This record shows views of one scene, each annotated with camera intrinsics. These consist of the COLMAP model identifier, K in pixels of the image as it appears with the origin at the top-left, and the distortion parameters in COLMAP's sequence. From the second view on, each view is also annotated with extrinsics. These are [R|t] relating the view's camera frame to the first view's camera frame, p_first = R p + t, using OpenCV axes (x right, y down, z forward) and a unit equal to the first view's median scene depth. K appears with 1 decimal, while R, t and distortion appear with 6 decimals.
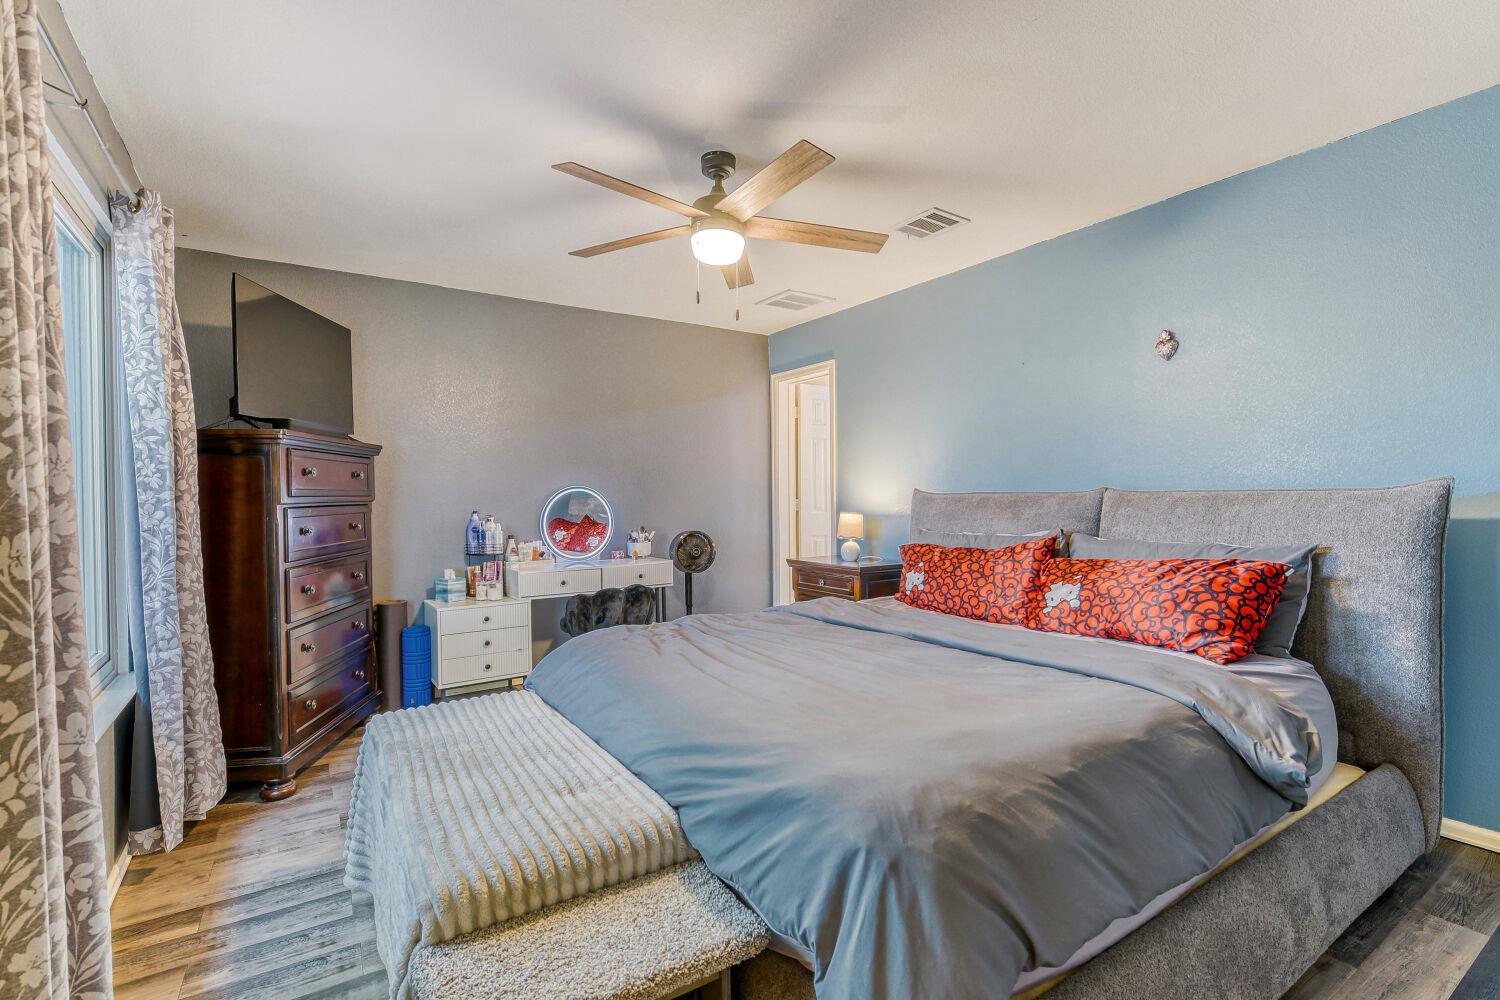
lens RADIAL K [[712.1, 0, 750.0], [0, 712.1, 500.0], [0, 0, 1]] dist [0.000342, -0.000510]
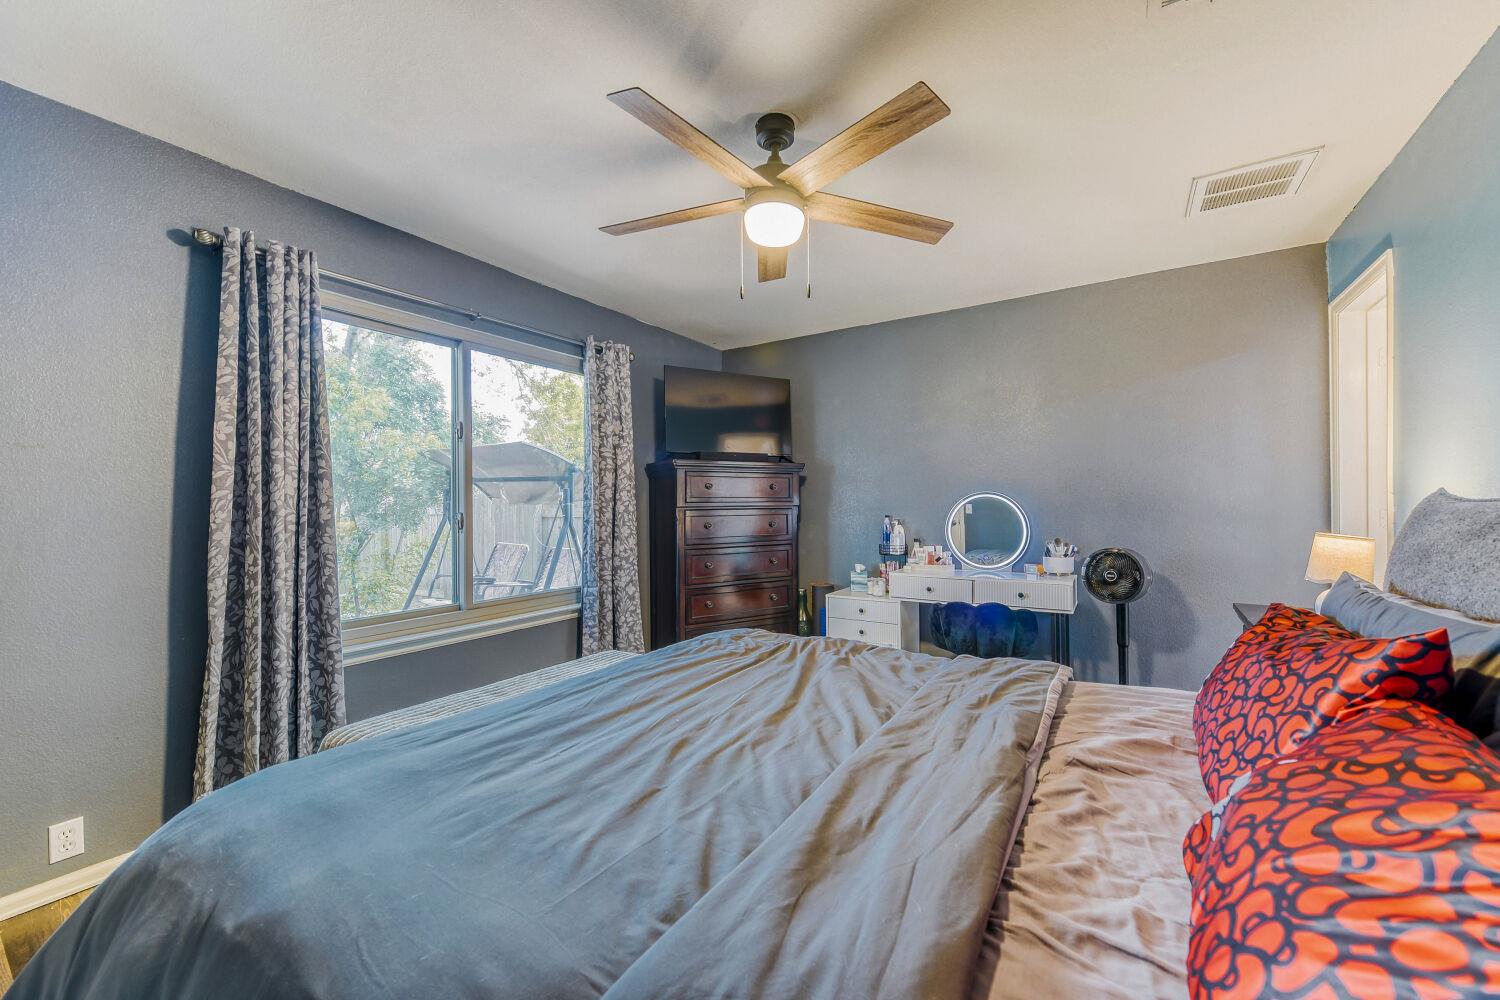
lens RADIAL K [[589.9, 0, 757.6], [0, 589.9, 504.7], [0, 0, 1]] dist [0.010988, -0.004642]
pose [[0.382188, 0.001993, -0.924083, 0.402793], [-0.004081, 0.999992, 0.000469, -0.001890], [0.924076, 0.003592, 0.382193, 0.445841]]
